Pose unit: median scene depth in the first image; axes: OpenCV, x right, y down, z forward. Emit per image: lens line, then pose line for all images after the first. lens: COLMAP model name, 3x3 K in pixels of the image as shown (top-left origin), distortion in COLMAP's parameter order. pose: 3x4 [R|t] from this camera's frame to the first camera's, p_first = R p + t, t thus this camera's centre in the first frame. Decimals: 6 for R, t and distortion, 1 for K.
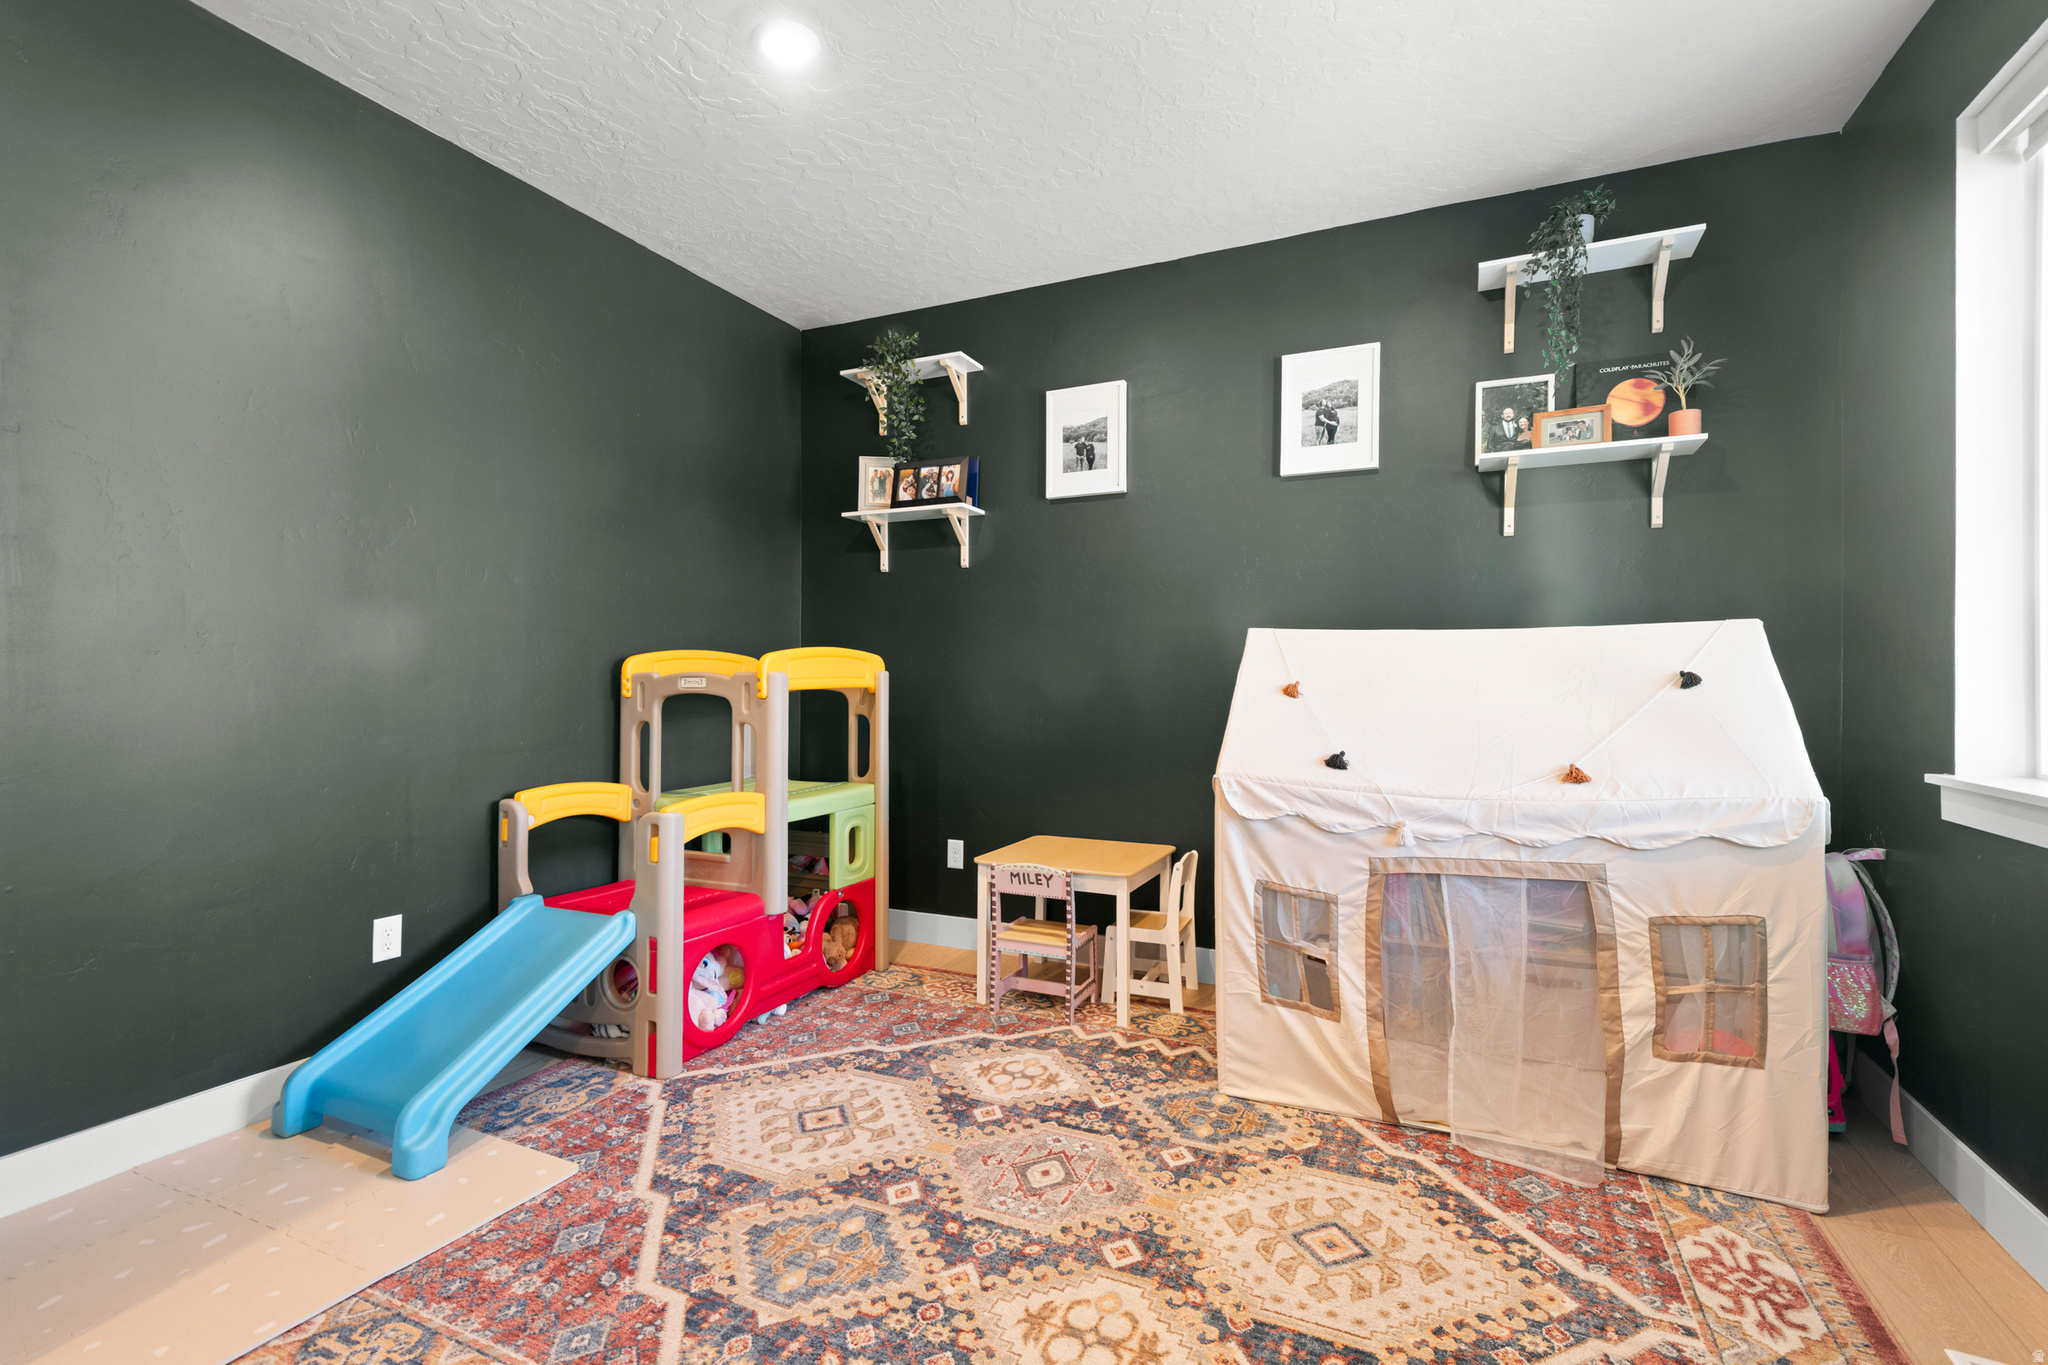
lens RADIAL K [[933.0, 0, 1038.2], [0, 933.0, 660.0], [0, 0, 1]] dist [0.043861, -0.020313]
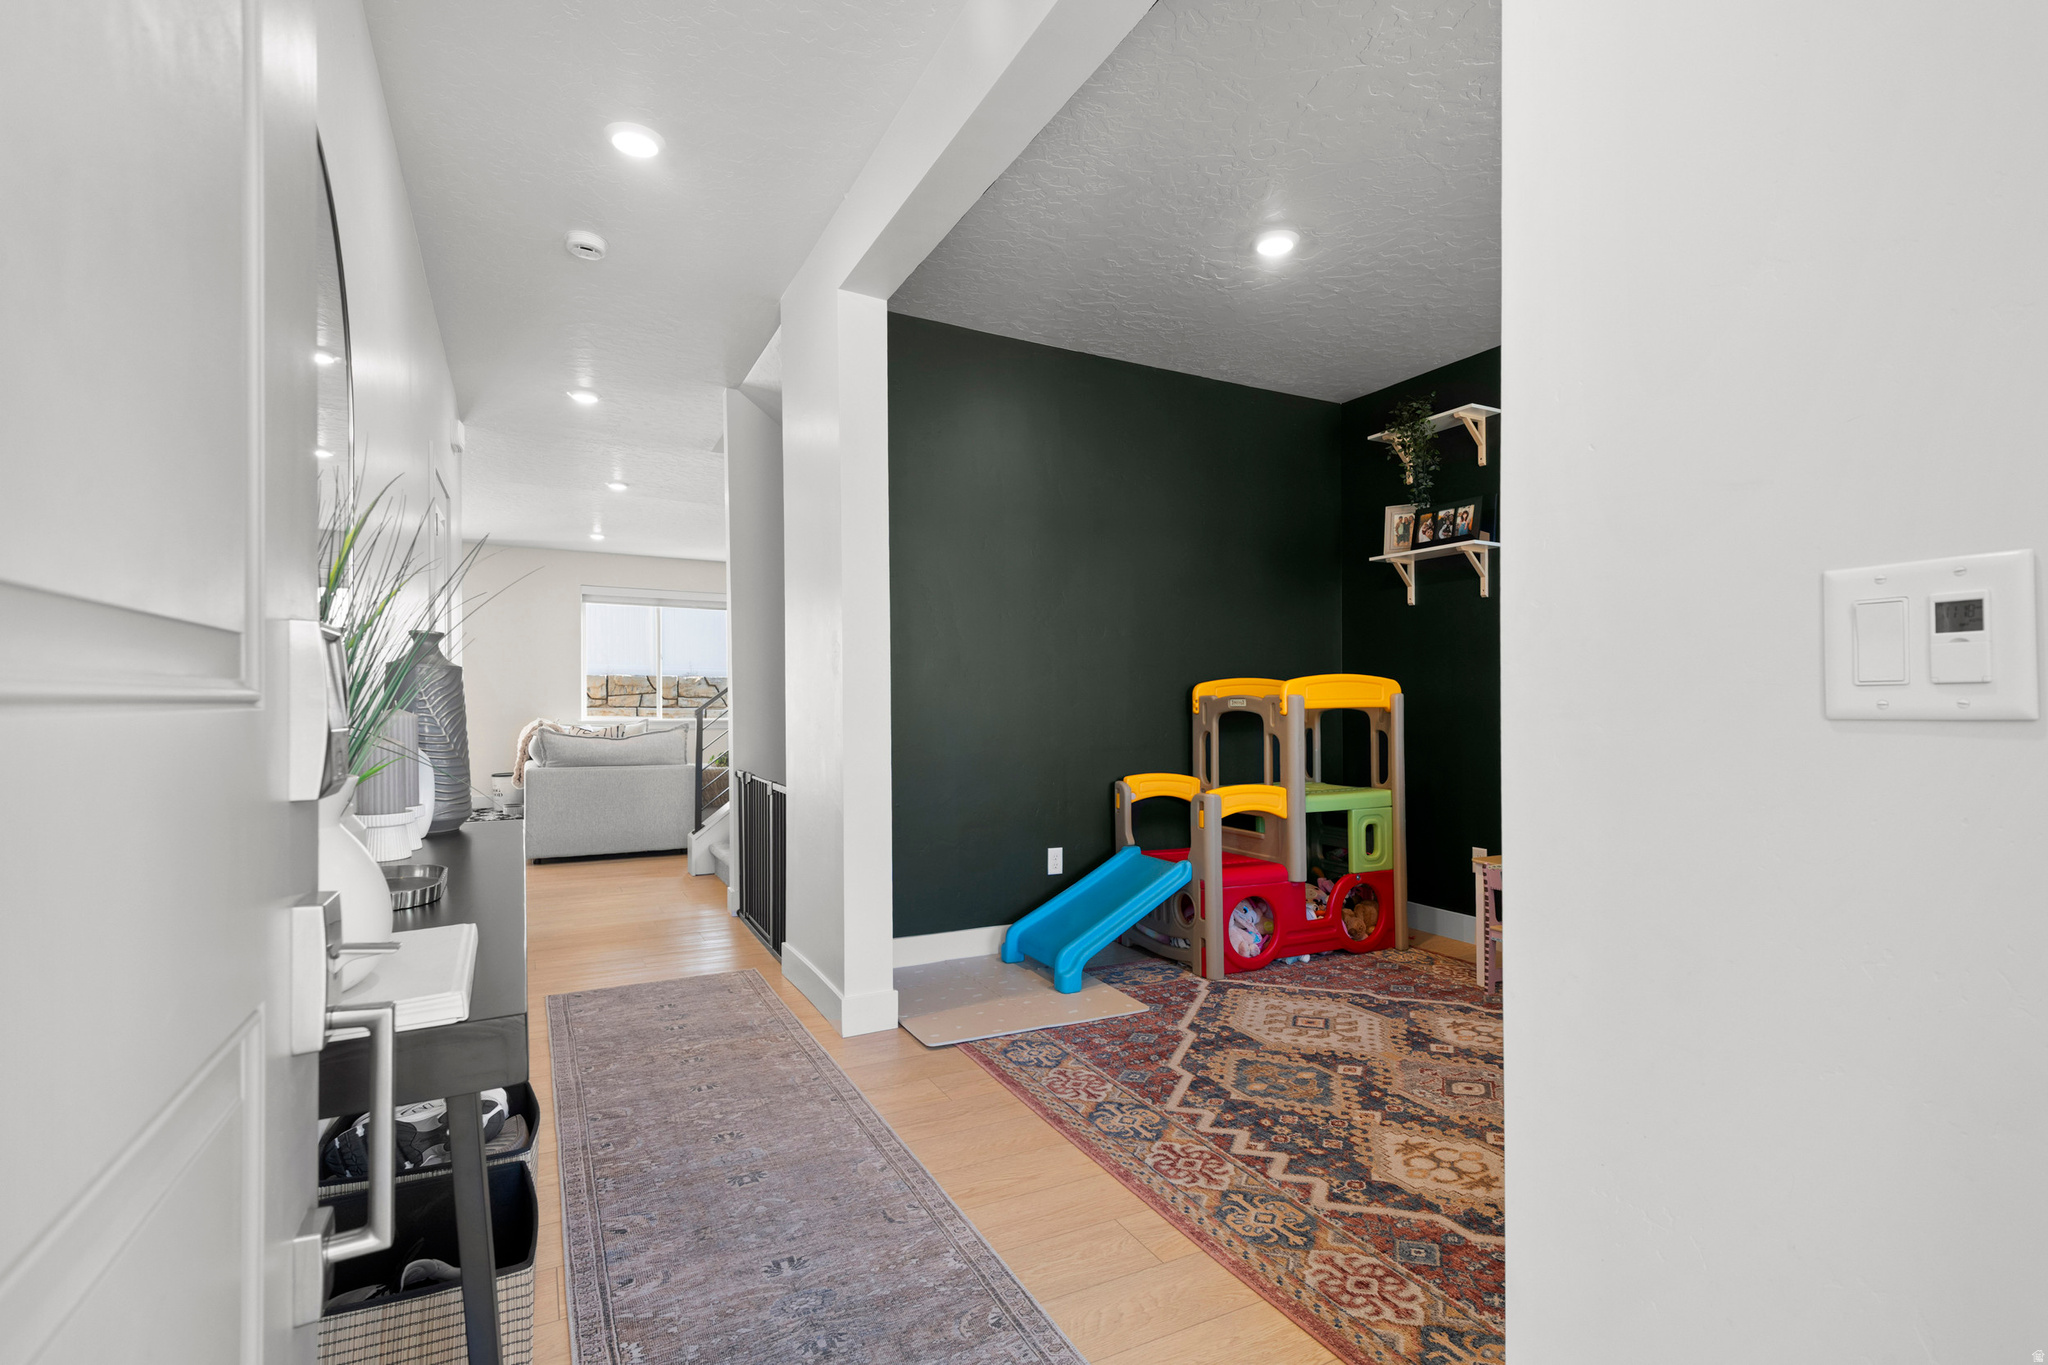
lens RADIAL K [[937.6, 0, 1016.3], [0, 937.6, 674.8], [0, 0, 1]] dist [0.021293, -0.000060]
pose [[0.783495, -0.020559, -0.621058, 0.263926], [0.014115, 0.999783, -0.015288, 0.000163], [0.621237, 0.003212, 0.783616, -0.296450]]
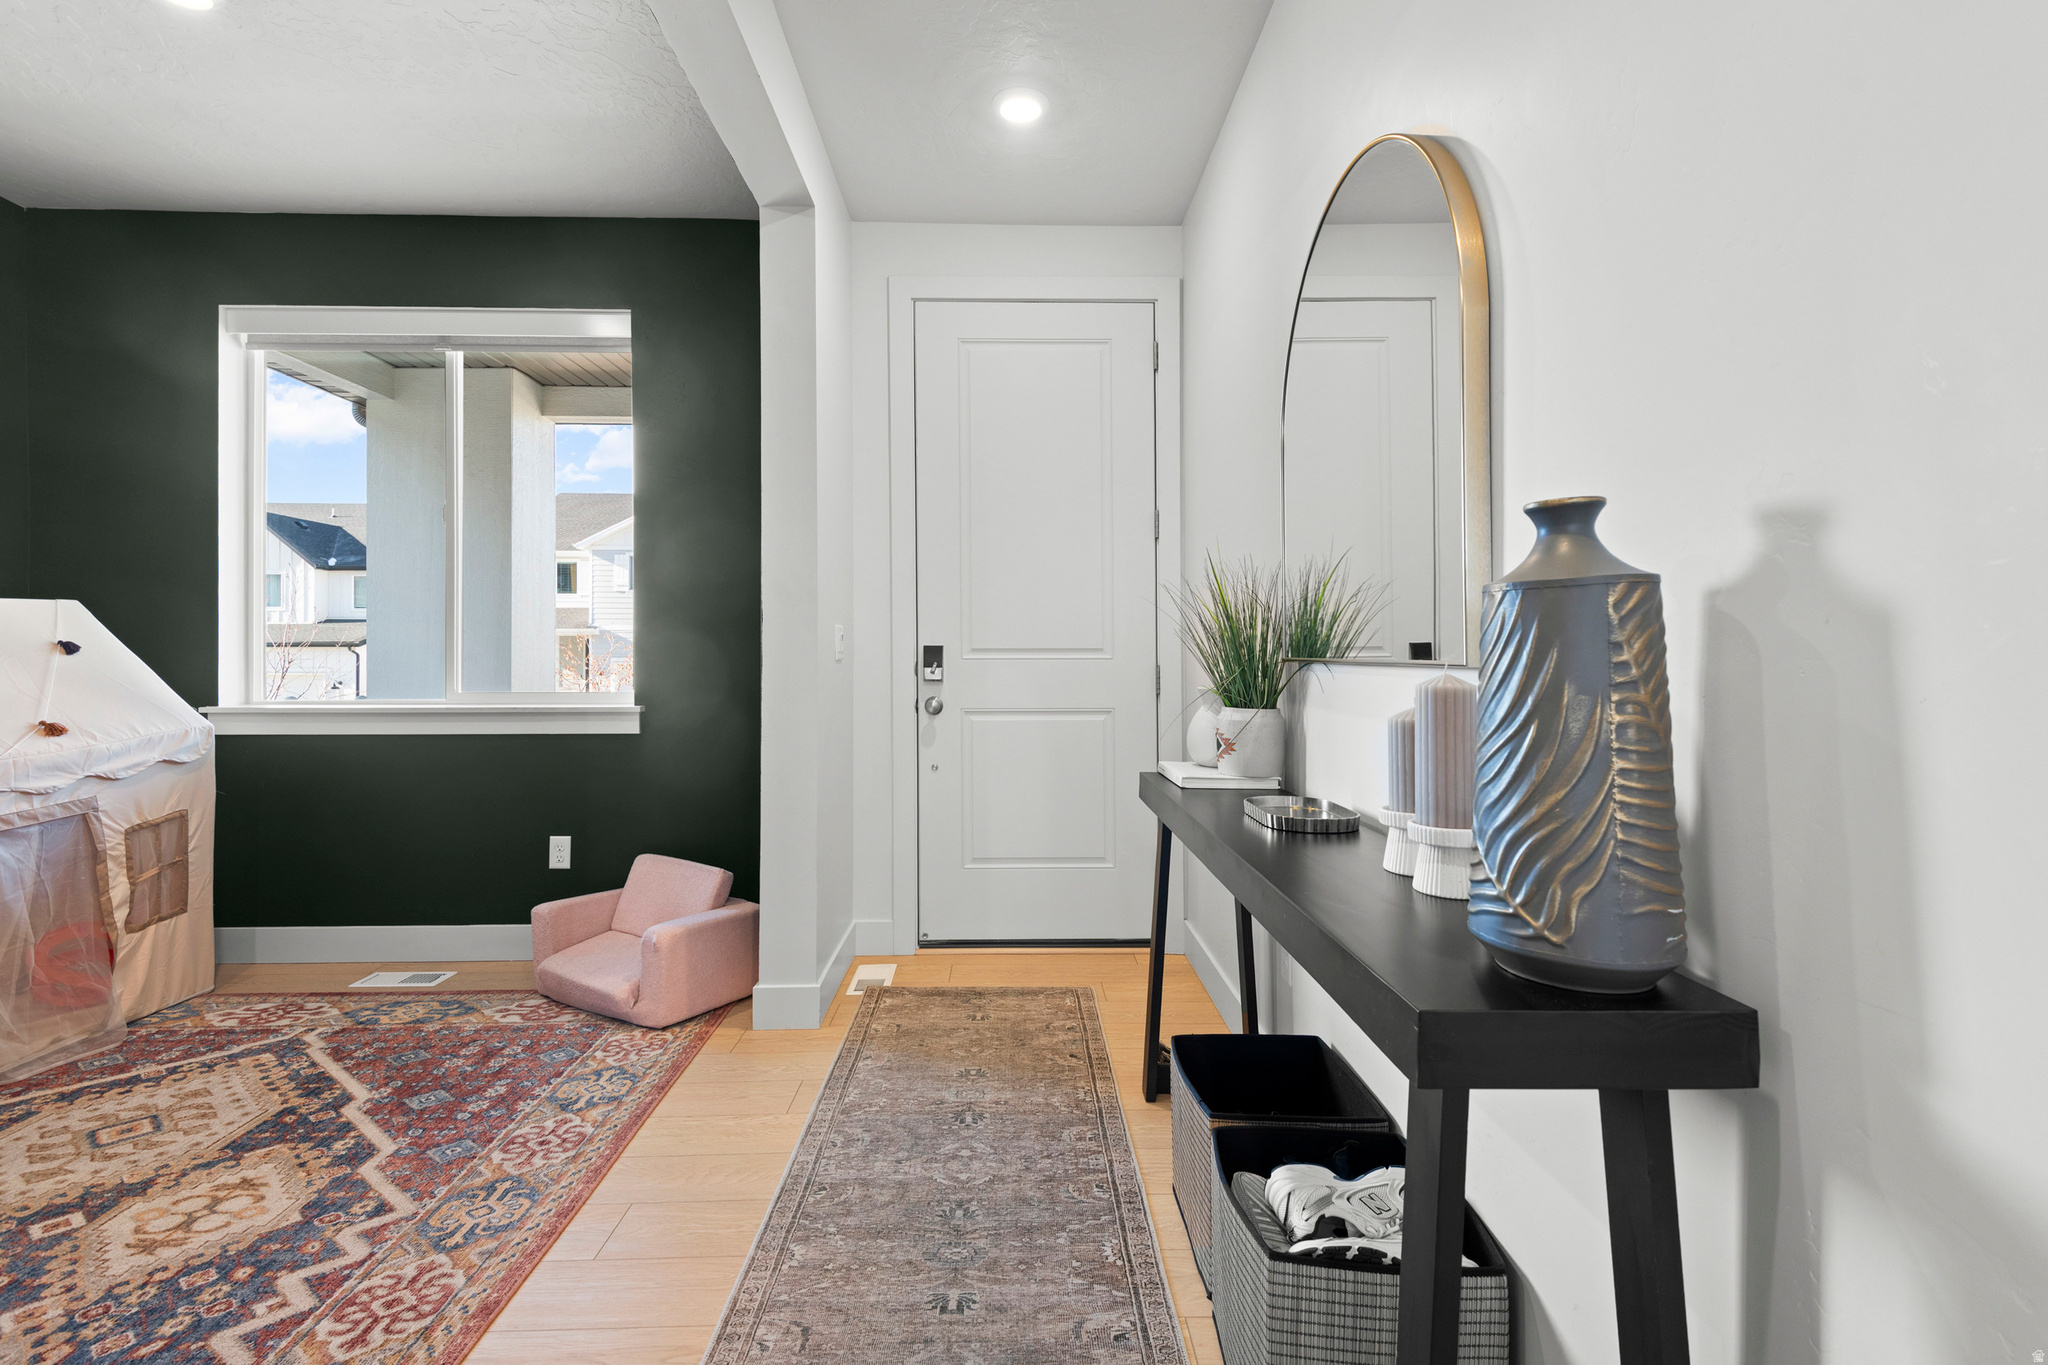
lens RADIAL K [[933.0, 0, 1038.2], [0, 933.0, 660.0], [0, 0, 1]] dist [0.043861, -0.020313]
pose [[-0.440739, -0.012203, 0.897552, -0.860892], [-0.024900, 0.999689, 0.001364, 0.004230], [-0.897290, -0.021747, -0.440906, 0.363550]]
